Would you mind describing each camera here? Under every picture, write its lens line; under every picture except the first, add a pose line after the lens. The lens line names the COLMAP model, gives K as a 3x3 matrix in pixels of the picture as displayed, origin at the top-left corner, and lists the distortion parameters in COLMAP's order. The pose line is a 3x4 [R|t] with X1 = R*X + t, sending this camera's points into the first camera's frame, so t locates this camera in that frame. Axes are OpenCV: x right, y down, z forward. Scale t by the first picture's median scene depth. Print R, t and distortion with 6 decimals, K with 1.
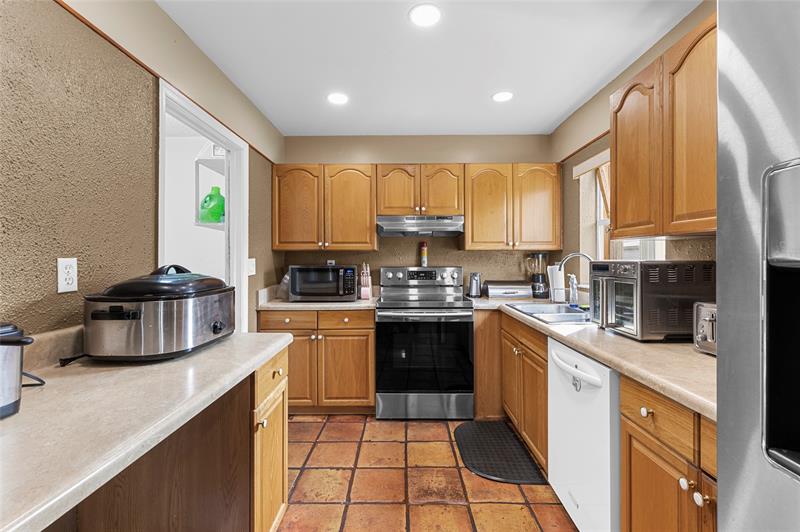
lens RADIAL K [[359.8, 0, 402.0], [0, 359.8, 260.1], [0, 0, 1]] dist [0.004270, -0.001069]
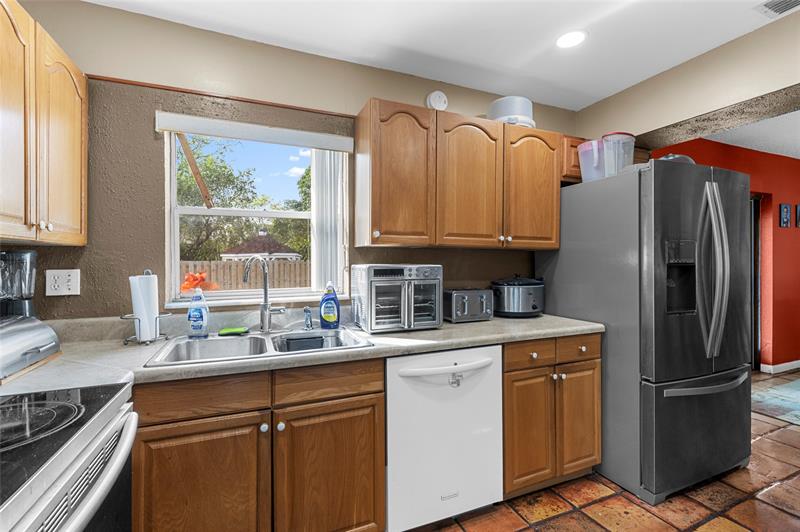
lens RADIAL K [[359.8, 0, 399.5], [0, 359.8, 262.2], [0, 0, 1]] dist [0.004270, -0.001069]
pose [[-0.393104, -0.004232, 0.919484, -0.241420], [0.001914, 0.999983, 0.005420, -0.007976], [-0.919492, 0.003890, -0.393089, 0.876757]]
